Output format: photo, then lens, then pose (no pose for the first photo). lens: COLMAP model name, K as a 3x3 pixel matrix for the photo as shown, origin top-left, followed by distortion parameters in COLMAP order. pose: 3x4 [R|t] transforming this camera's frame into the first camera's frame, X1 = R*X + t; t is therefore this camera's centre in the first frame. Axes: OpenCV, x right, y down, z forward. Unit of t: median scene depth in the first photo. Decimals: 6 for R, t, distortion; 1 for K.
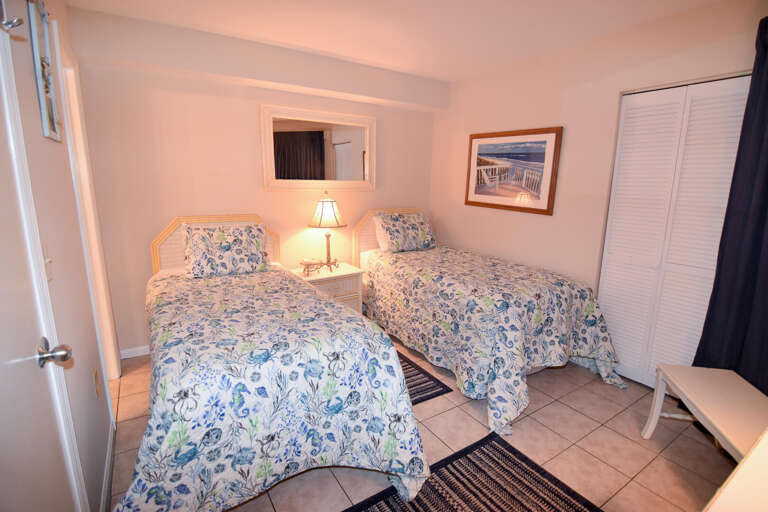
lens RADIAL K [[371.9, 0, 389.5], [0, 371.9, 254.3], [0, 0, 1]] dist [-0.011888, -0.000820]
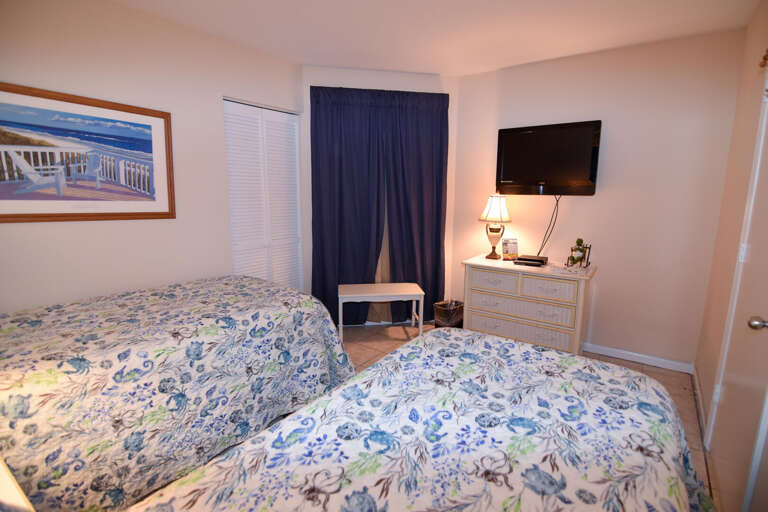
lens RADIAL K [[371.9, 0, 390.2], [0, 371.9, 255.5], [0, 0, 1]] dist [-0.011888, -0.000820]
pose [[-0.363544, -0.179588, 0.914103, -0.519213], [0.166373, 0.952951, 0.253387, -0.155936], [-0.916600, 0.244199, -0.316561, 0.839793]]
